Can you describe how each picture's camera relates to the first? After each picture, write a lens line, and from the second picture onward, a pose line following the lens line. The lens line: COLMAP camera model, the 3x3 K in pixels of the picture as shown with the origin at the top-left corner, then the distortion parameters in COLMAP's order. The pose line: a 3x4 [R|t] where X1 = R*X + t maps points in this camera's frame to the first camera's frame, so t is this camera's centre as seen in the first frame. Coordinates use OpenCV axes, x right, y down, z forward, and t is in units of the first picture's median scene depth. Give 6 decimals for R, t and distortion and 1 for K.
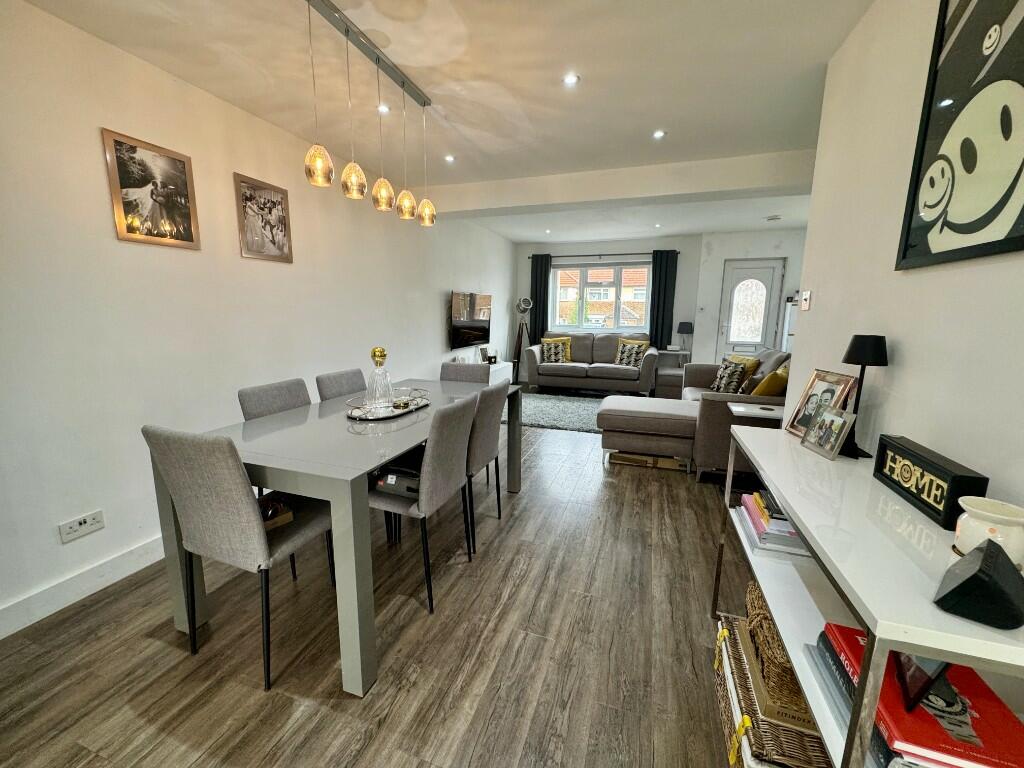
lens RADIAL K [[410.1, 0, 512.0], [0, 410.1, 384.0], [0, 0, 1]] dist [-0.001047, 0.000074]
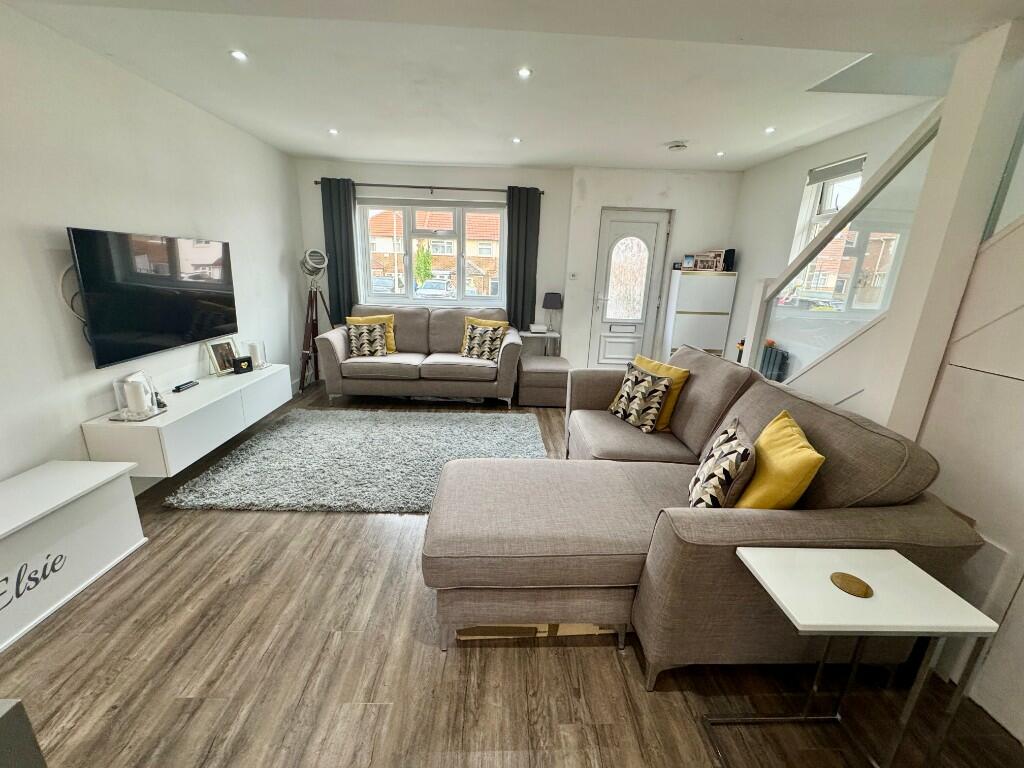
lens RADIAL K [[410.1, 0, 512.0], [0, 410.1, 384.0], [0, 0, 1]] dist [-0.001047, 0.000074]
pose [[0.934811, -0.073960, 0.347358, 0.088789], [0.035791, 0.992715, 0.115050, -0.076515], [-0.353336, -0.095118, 0.930648, 0.329695]]
